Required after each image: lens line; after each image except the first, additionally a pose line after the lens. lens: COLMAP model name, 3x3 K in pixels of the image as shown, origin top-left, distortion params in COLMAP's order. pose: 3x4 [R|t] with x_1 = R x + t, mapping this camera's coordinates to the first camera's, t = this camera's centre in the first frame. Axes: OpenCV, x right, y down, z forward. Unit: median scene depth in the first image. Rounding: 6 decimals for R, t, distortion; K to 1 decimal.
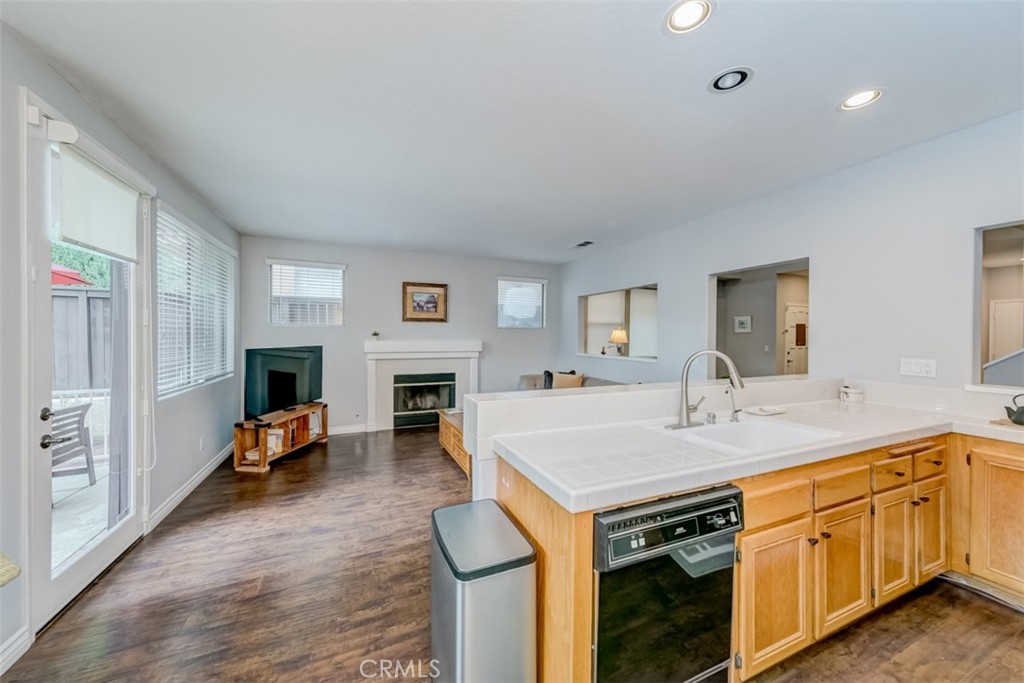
lens RADIAL K [[352.8, 0, 499.4], [0, 352.8, 340.3], [0, 0, 1]] dist [0.000052, 0.000004]
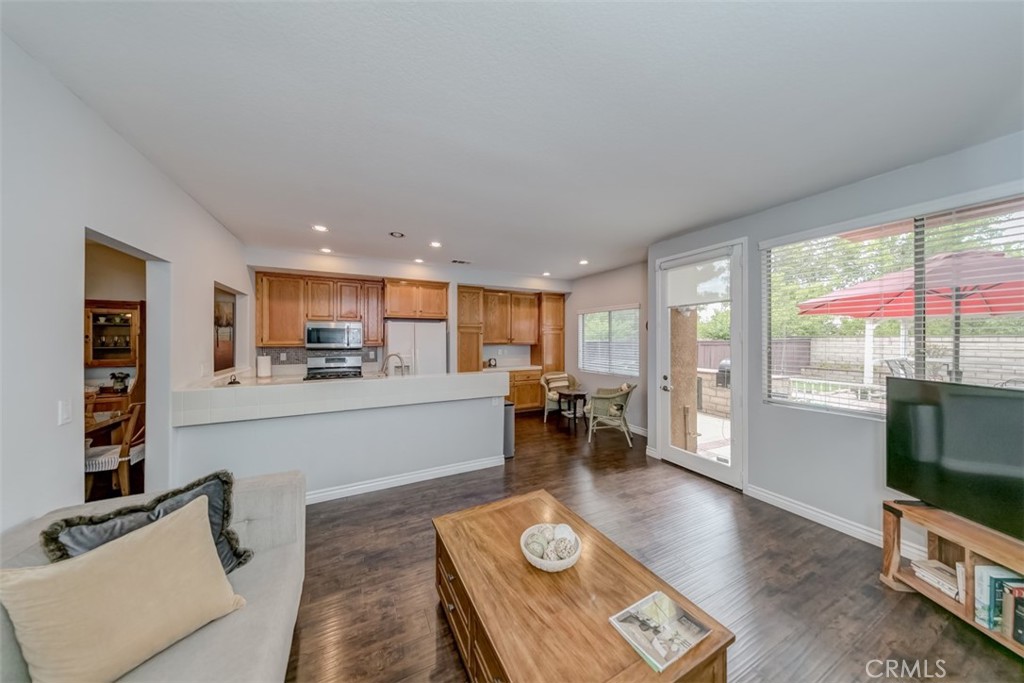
lens RADIAL K [[315.6, 0, 510.3], [0, 315.6, 337.8], [0, 0, 1]] dist [0.000275, 0.000006]
pose [[-0.996298, -0.005231, -0.085809, 0.067990], [-0.005212, 0.999986, -0.000446, -0.089403], [0.085810, 0.000003, -0.996312, 2.716824]]
